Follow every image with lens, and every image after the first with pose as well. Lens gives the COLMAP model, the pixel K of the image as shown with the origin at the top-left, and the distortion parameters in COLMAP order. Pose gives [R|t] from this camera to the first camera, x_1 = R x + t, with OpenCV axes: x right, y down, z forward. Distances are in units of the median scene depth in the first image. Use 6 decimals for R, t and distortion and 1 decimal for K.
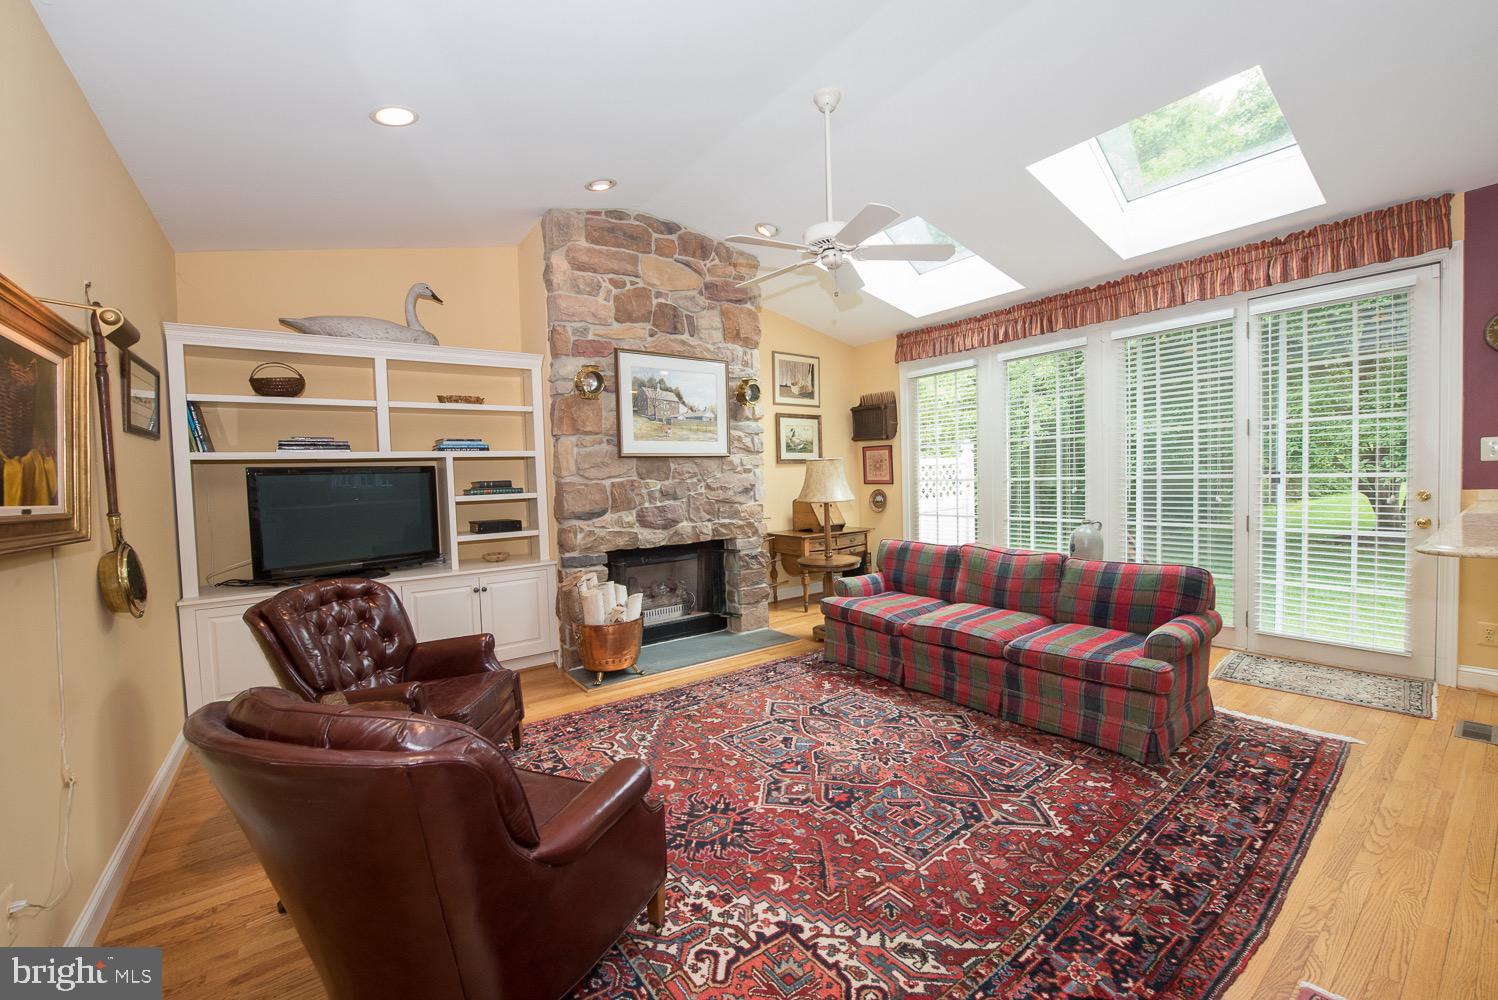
lens RADIAL K [[595.0, 0, 749.4], [0, 595.0, 501.7], [0, 0, 1]] dist [-0.015372, -0.003022]
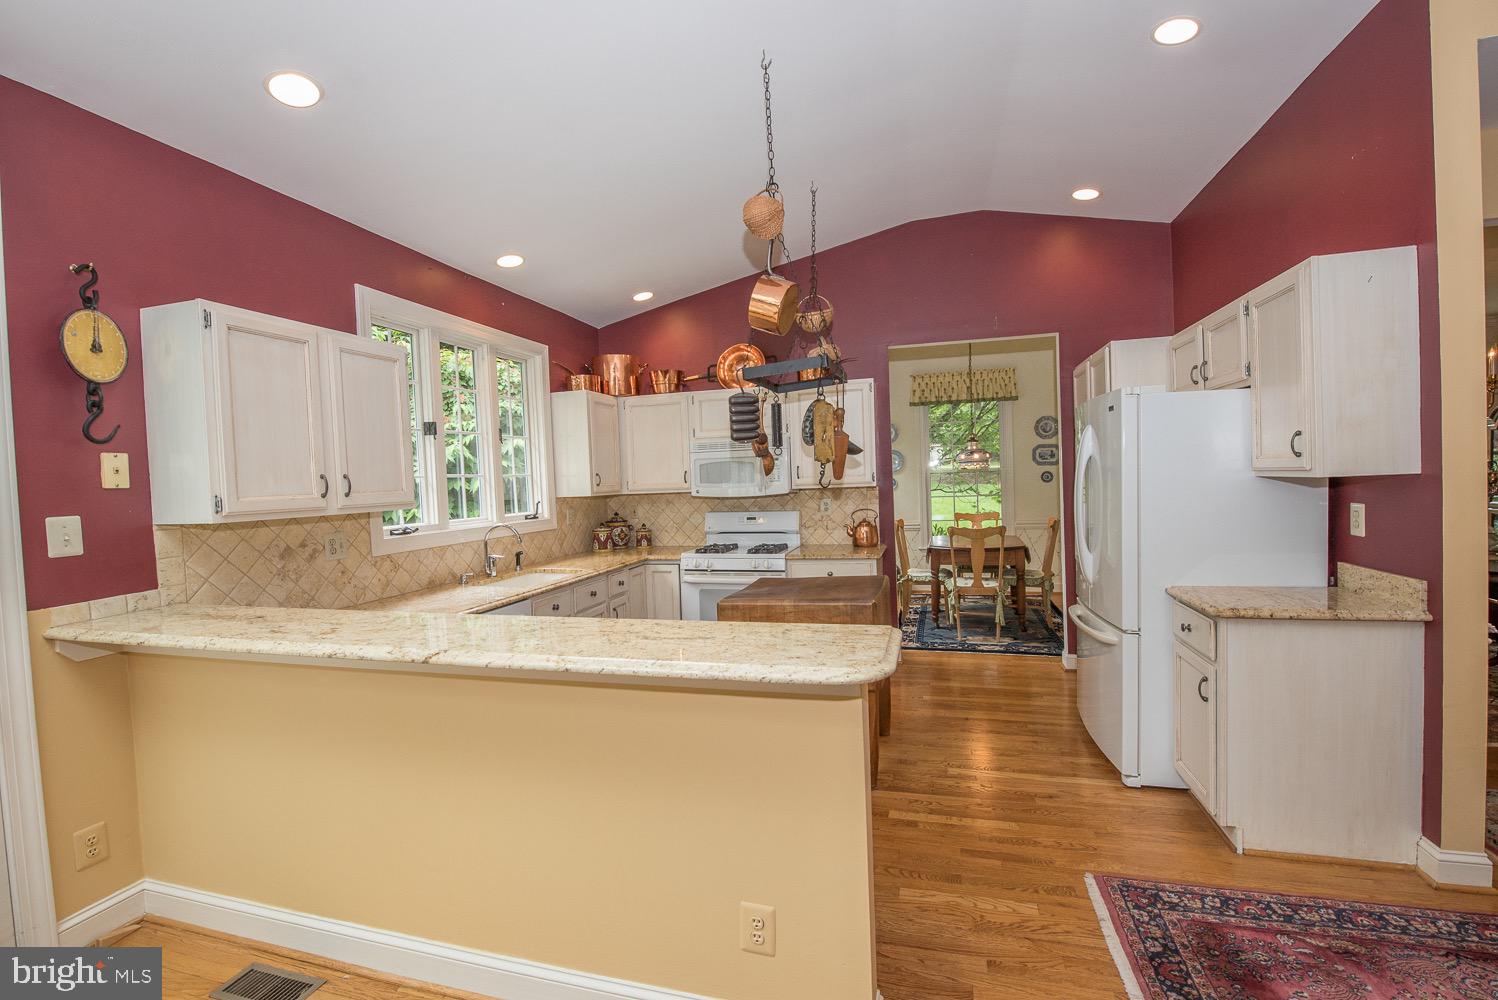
lens RADIAL K [[643.2, 0, 749.0], [0, 643.2, 500.0], [0, 0, 1]] dist [-0.021418, -0.000063]
pose [[-0.610726, 0.027295, 0.791372, 0.267424], [0.087317, 0.995632, 0.033045, -0.067760], [-0.787013, 0.089281, -0.610441, 0.634834]]
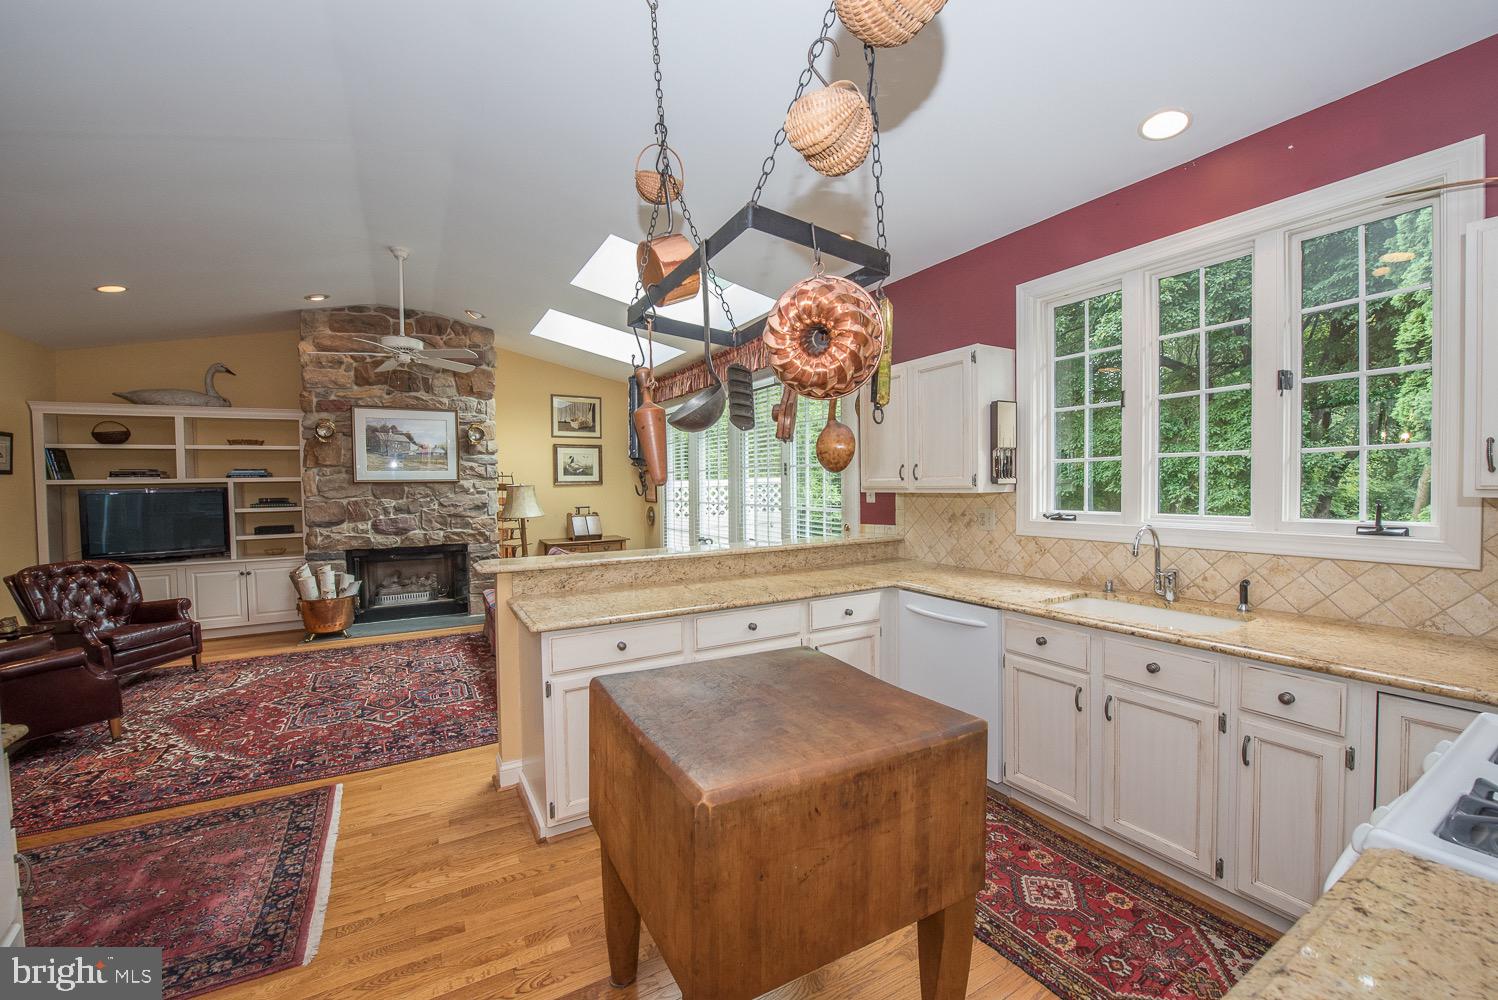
lens RADIAL K [[595.0, 0, 749.4], [0, 595.0, 501.7], [0, 0, 1]] dist [-0.015372, -0.003022]
pose [[0.993606, 0.021769, -0.110782, 0.888692], [-0.022533, 0.999730, -0.005651, -0.045343], [0.110629, 0.008112, 0.993829, -0.286329]]
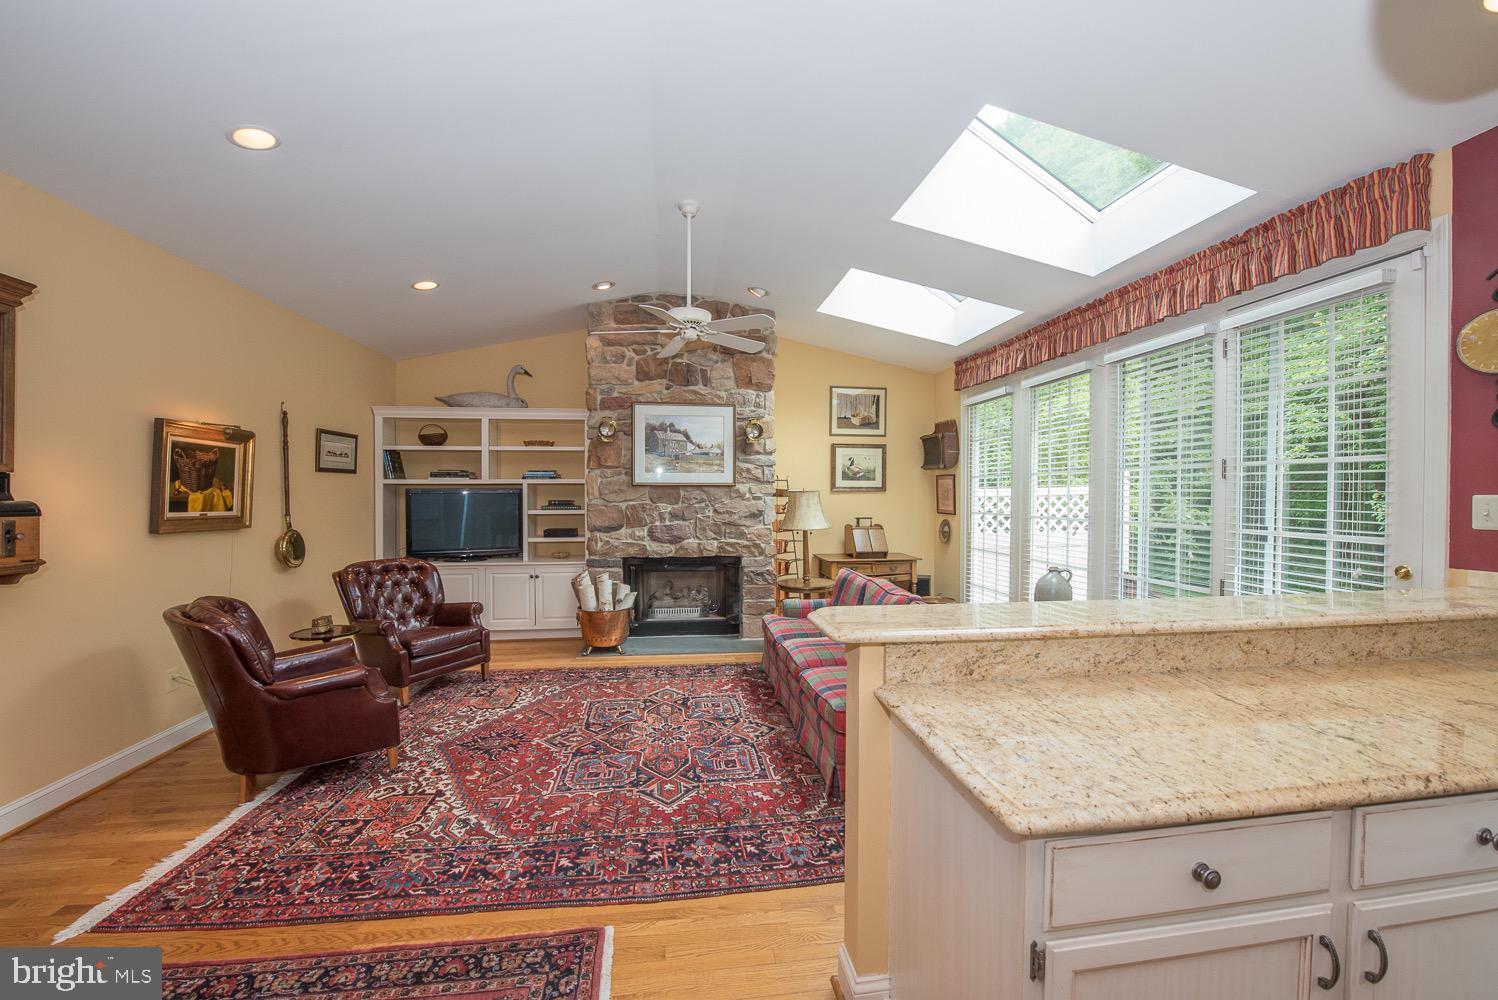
lens RADIAL K [[595.0, 0, 749.4], [0, 595.0, 501.7], [0, 0, 1]] dist [-0.015372, -0.003022]
pose [[0.877434, 0.038621, -0.478140, 0.646004], [-0.048043, 0.998817, -0.007486, -0.043692], [0.477285, 0.029539, 0.878252, -0.015501]]
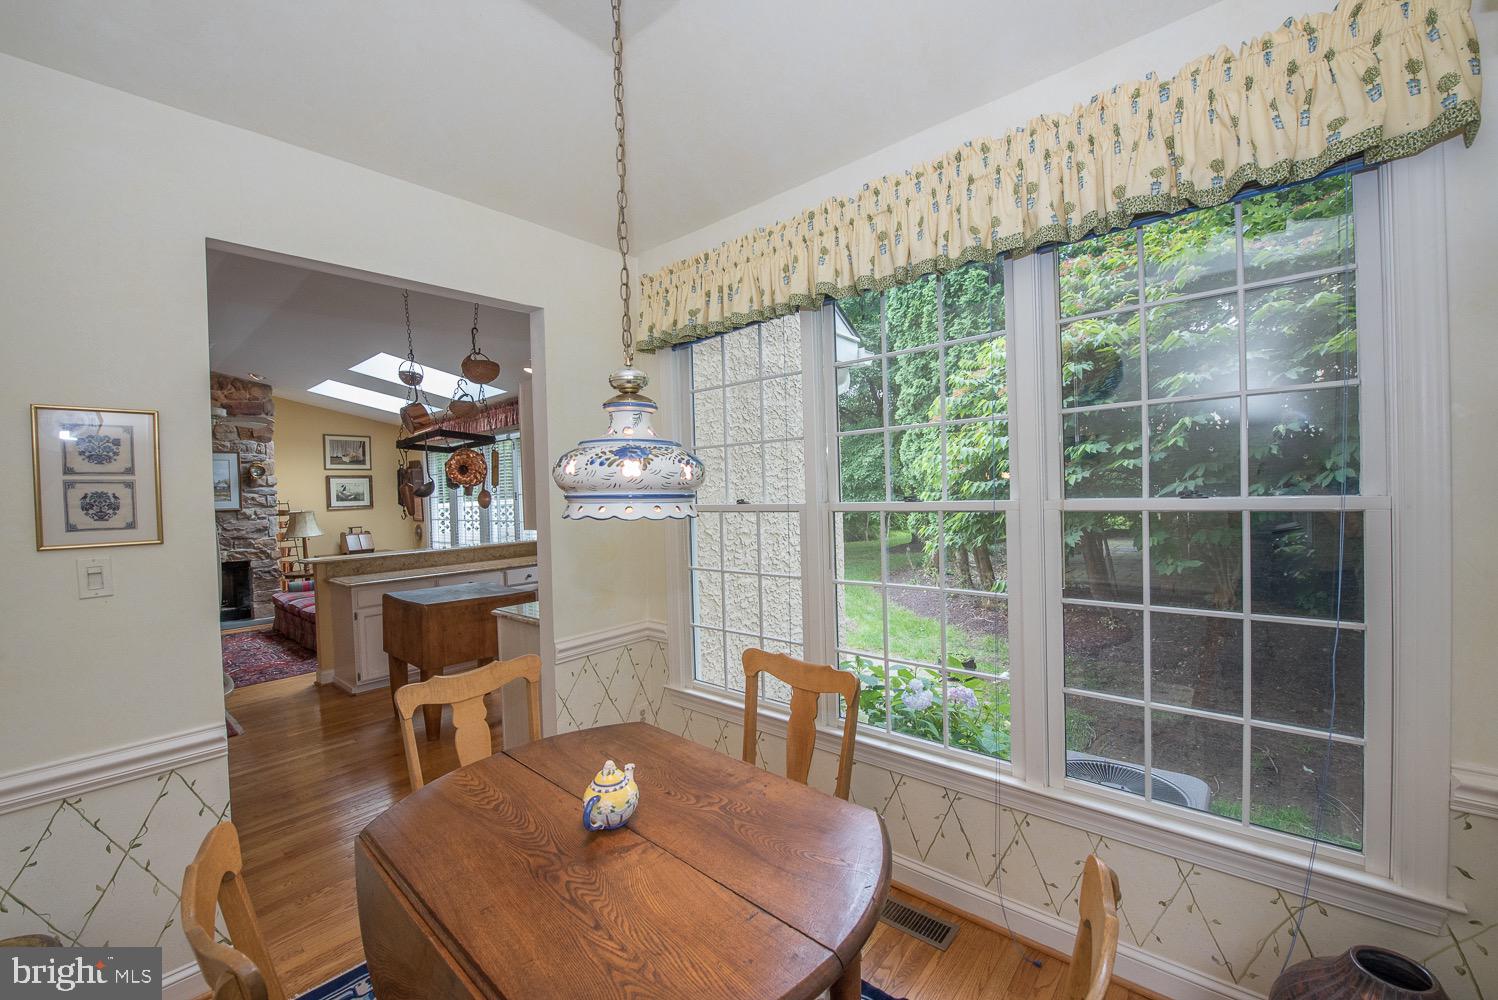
lens RADIAL K [[595.0, 0, 749.4], [0, 595.0, 501.7], [0, 0, 1]] dist [-0.015372, -0.003022]
pose [[0.974660, -0.004900, 0.223638, 1.123455], [0.011027, 0.999597, -0.026154, -0.048928], [-0.223419, 0.027957, 0.974321, -1.021824]]
